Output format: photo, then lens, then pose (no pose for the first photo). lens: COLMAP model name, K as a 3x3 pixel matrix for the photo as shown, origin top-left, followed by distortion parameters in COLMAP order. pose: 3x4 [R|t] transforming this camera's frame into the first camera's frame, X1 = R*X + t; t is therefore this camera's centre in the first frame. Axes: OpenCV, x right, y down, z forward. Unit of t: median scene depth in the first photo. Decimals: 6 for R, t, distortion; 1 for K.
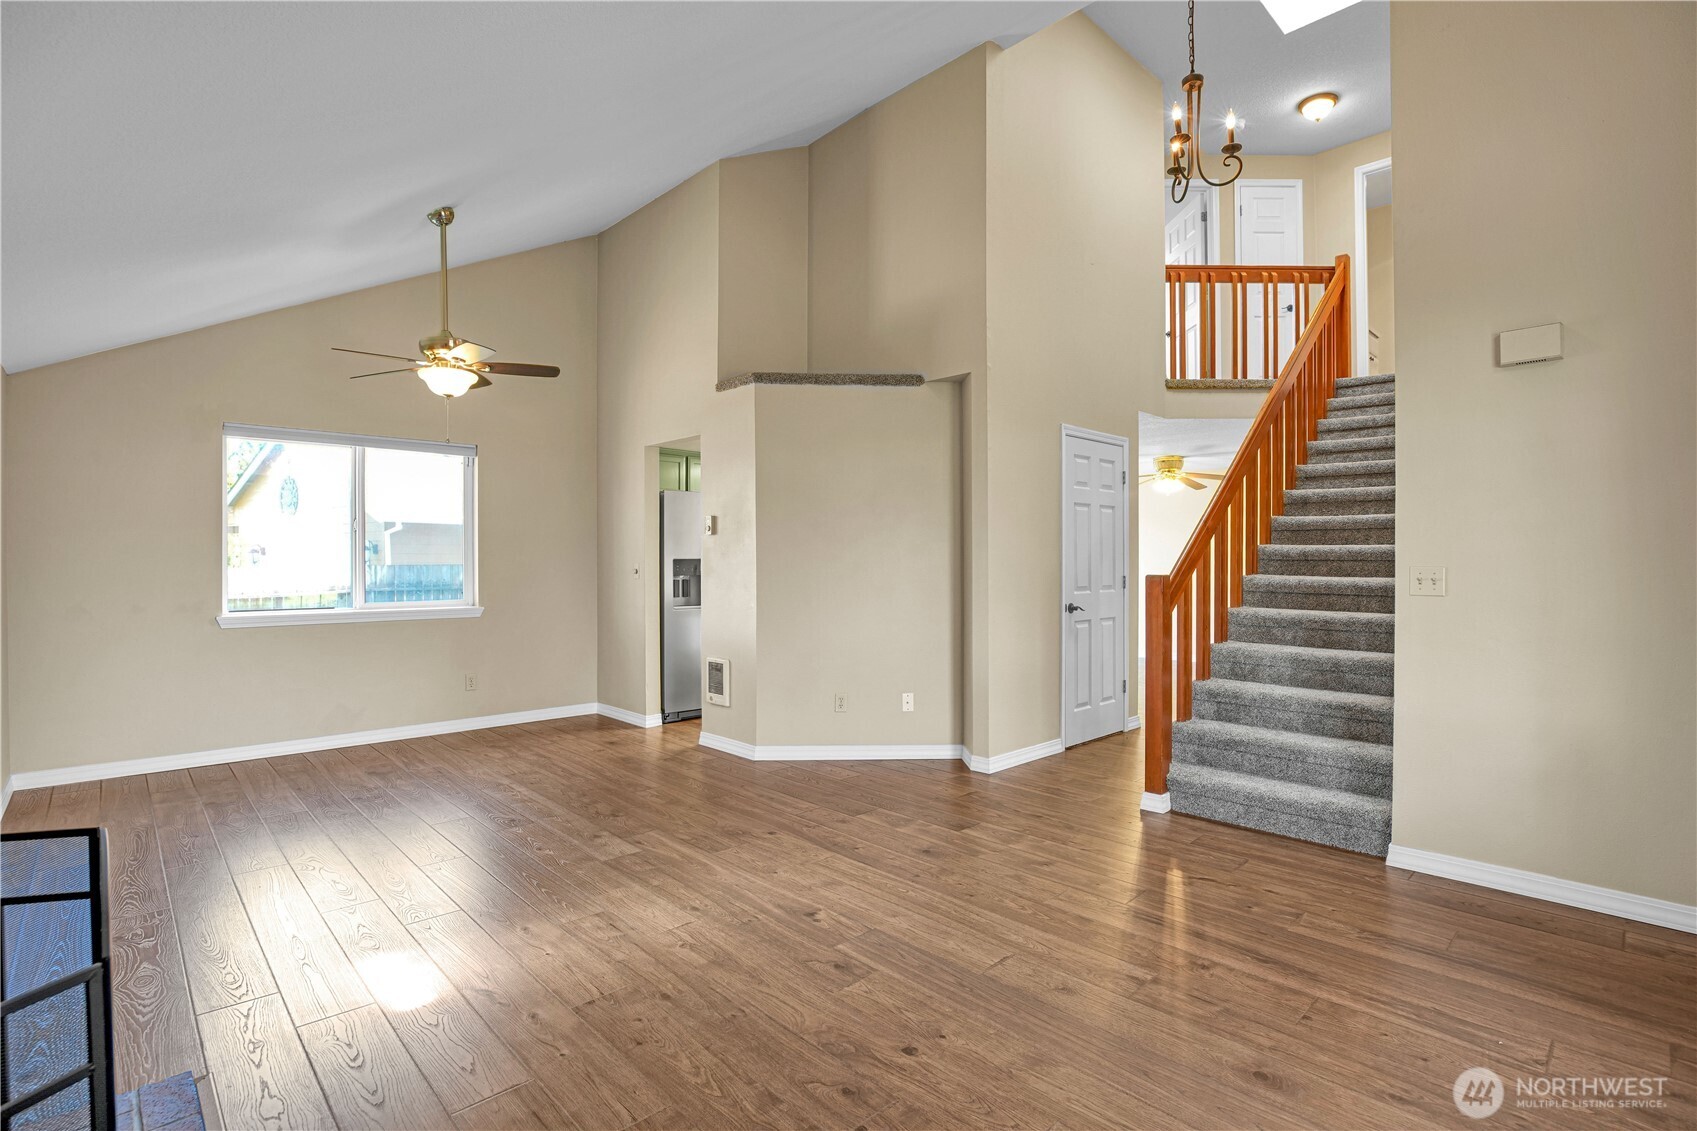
lens RADIAL K [[793.3, 0, 857.0], [0, 793.3, 568.6], [0, 0, 1]] dist [-0.040526, 0.007984]
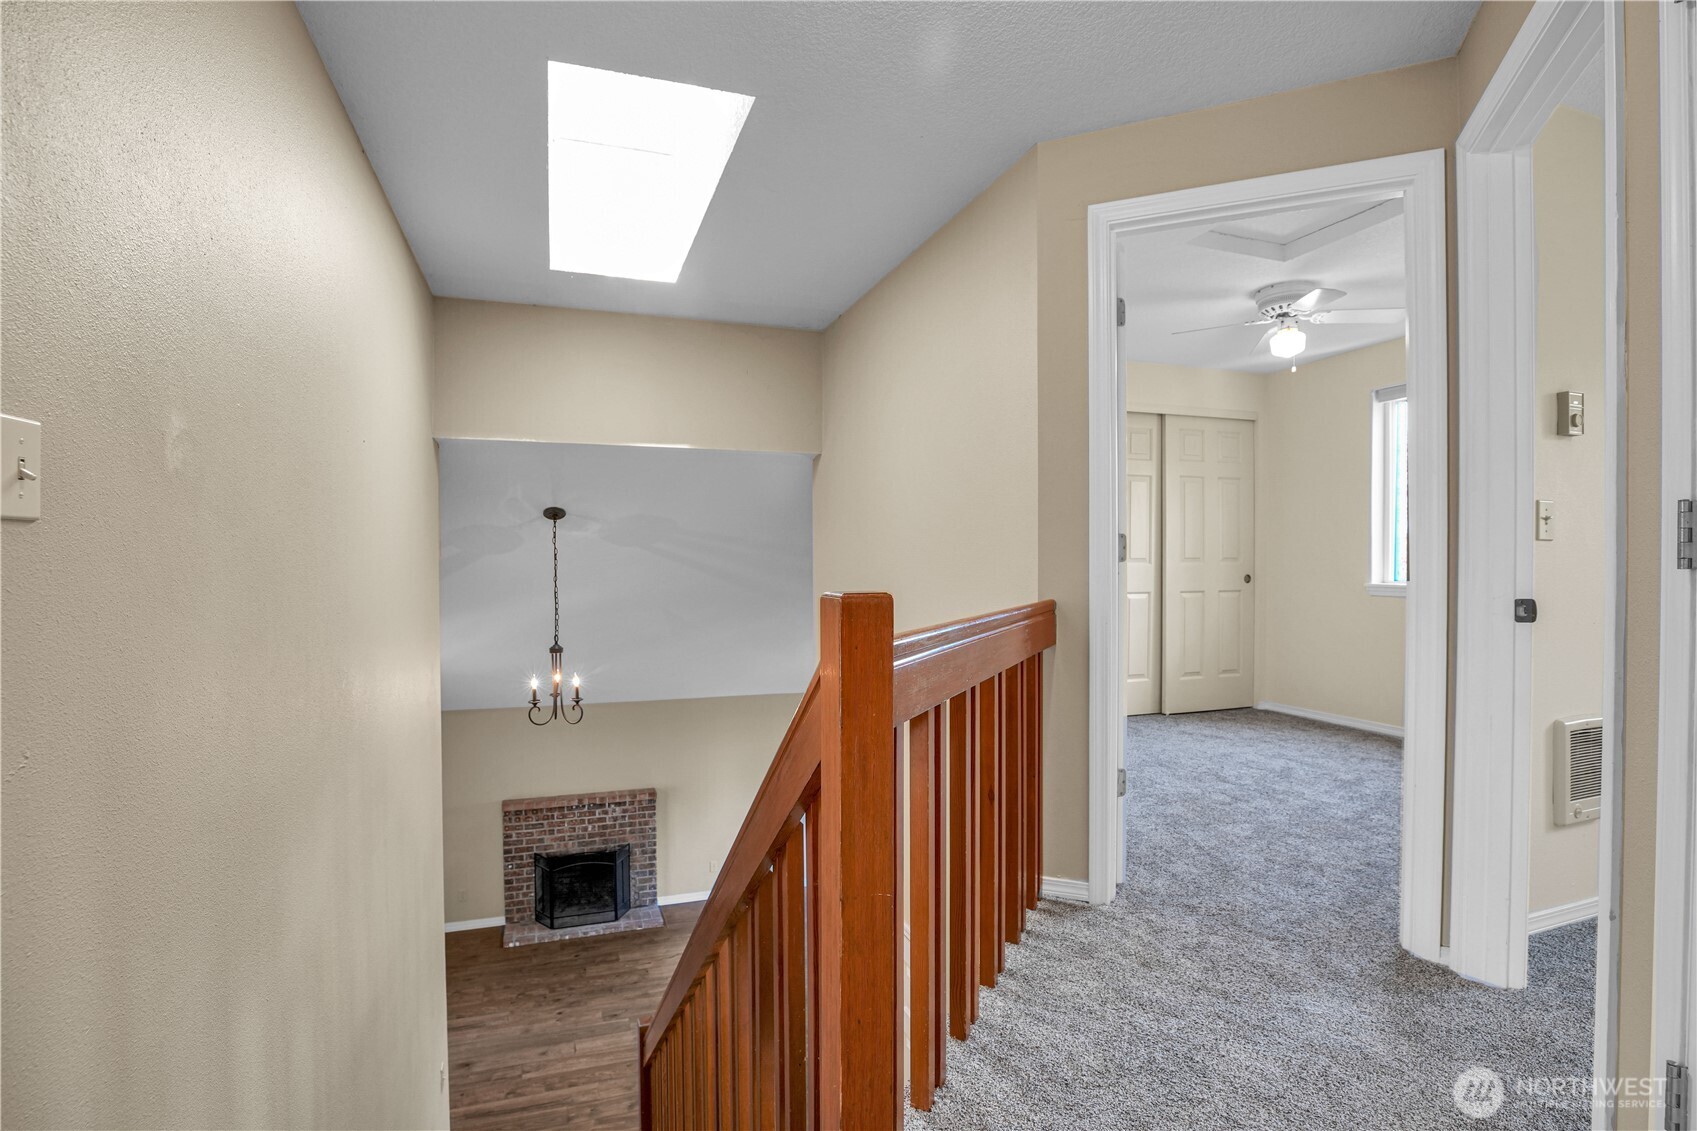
lens RADIAL K [[813.1, 0, 829.9], [0, 813.1, 558.2], [0, 0, 1]] dist [-0.042747, 0.009397]
pose [[-0.435227, 0.008068, -0.900285, 1.018058], [-0.007242, 0.999896, 0.012462, -0.531469], [0.900292, 0.011944, -0.435124, 1.362903]]
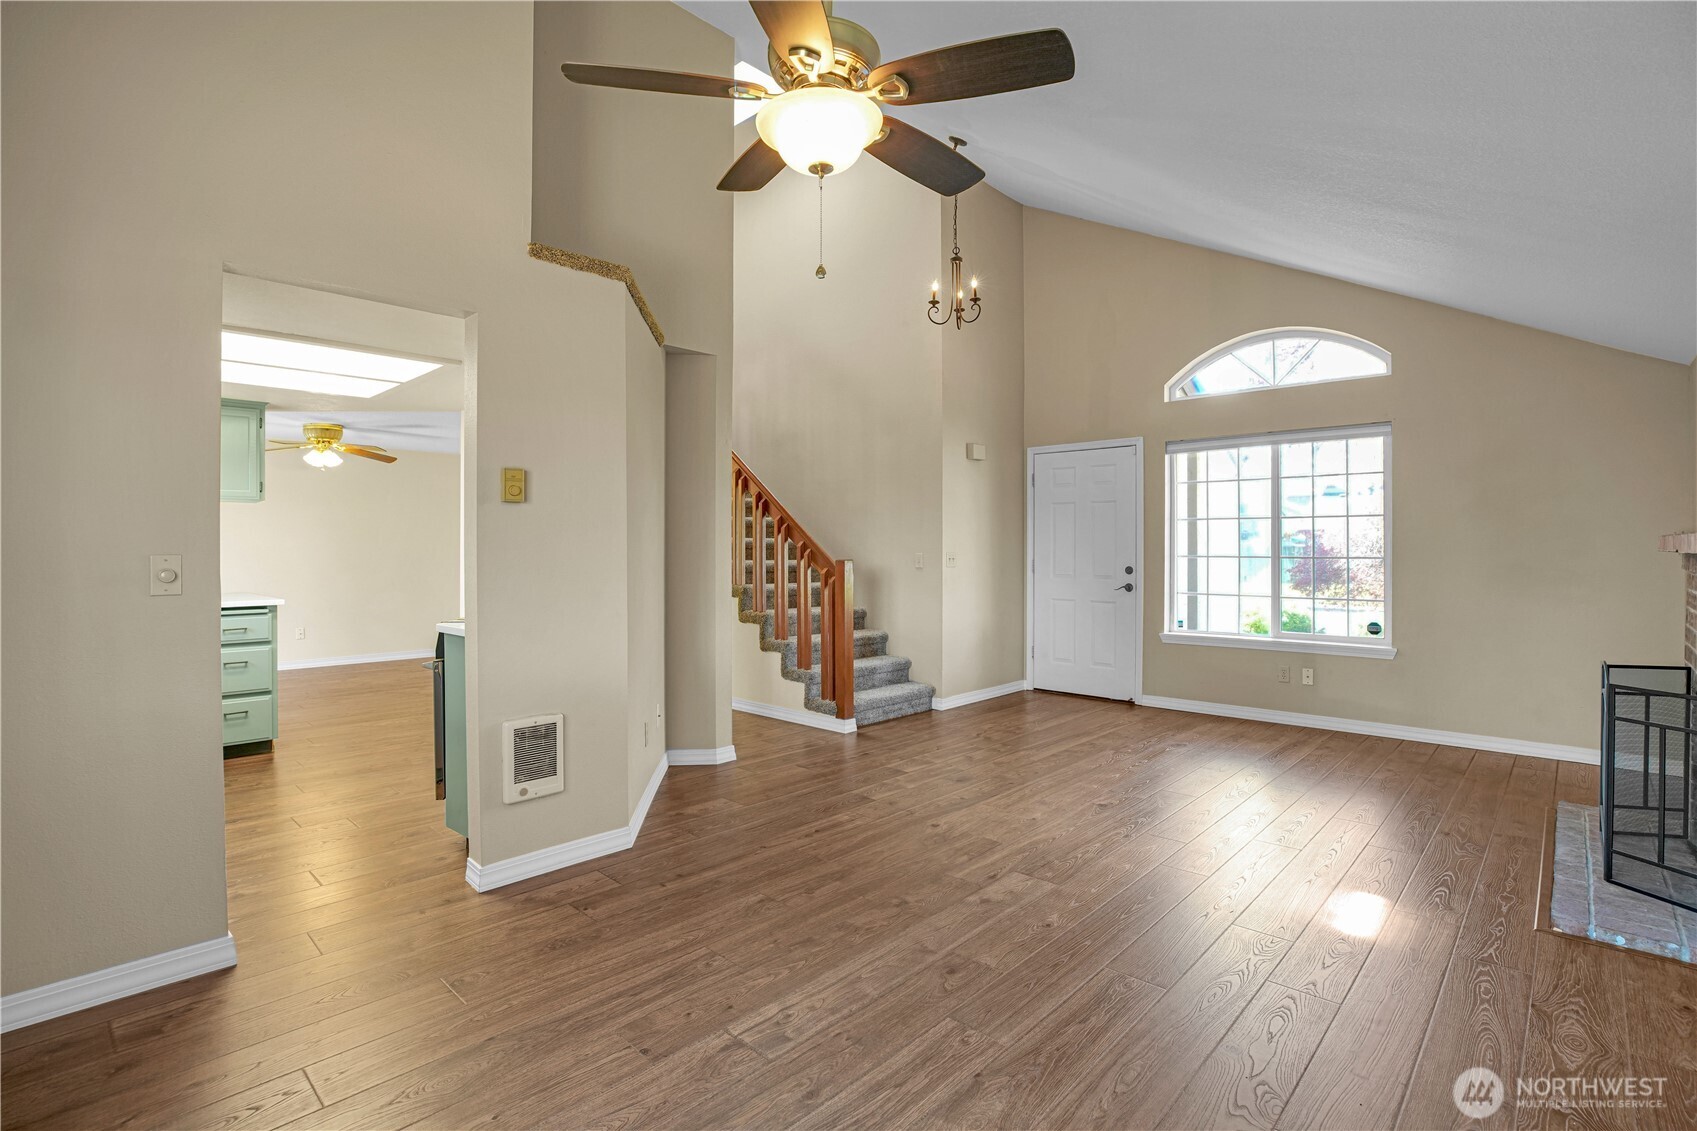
lens RADIAL K [[793.3, 0, 844.0], [0, 793.3, 541.7], [0, 0, 1]] dist [-0.040526, 0.007984]
pose [[-0.034462, 0.010075, 0.999355, -0.789284], [0.006888, 0.999928, -0.009843, -0.008524], [-0.999382, 0.006544, -0.034529, 0.825613]]
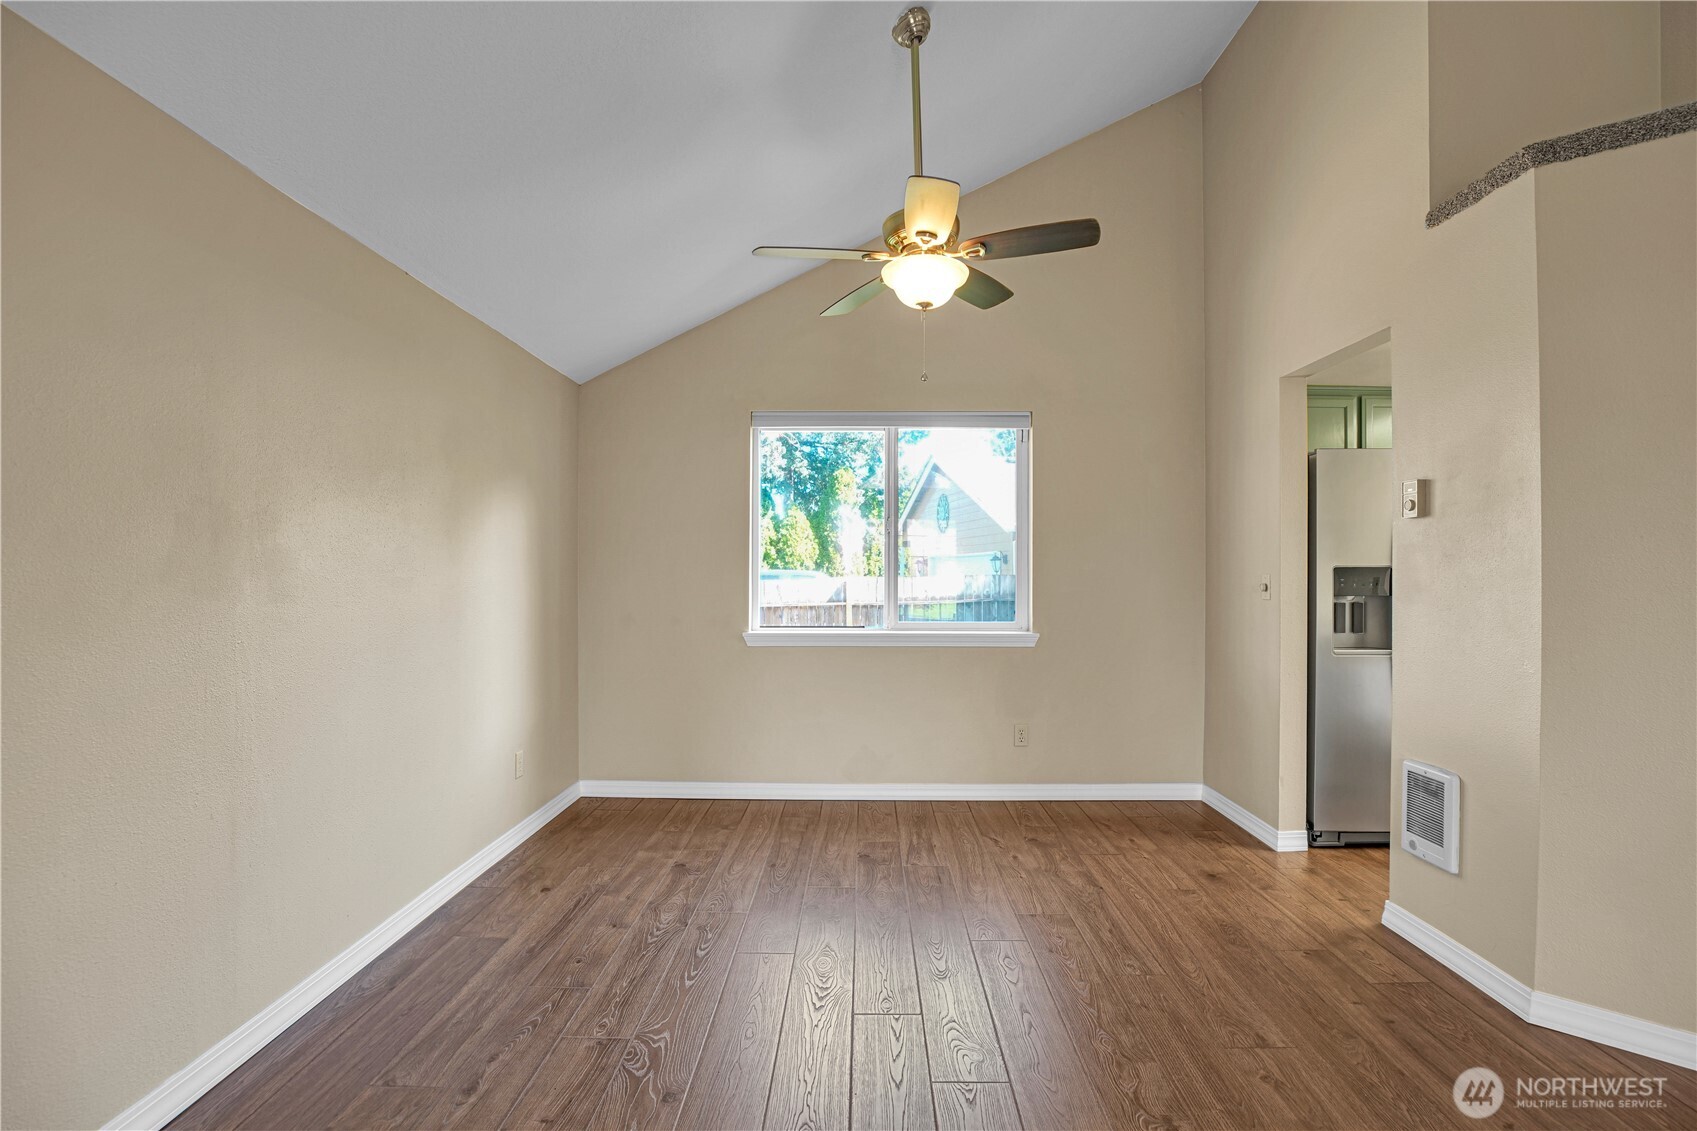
lens RADIAL K [[793.3, 0, 854.9], [0, 793.3, 573.1], [0, 0, 1]] dist [-0.040526, 0.007984]
pose [[0.709939, 0.003875, -0.704252, -0.094654], [-0.010134, 0.999938, -0.004714, -0.001904], [0.704190, 0.010484, 0.709934, 0.421940]]
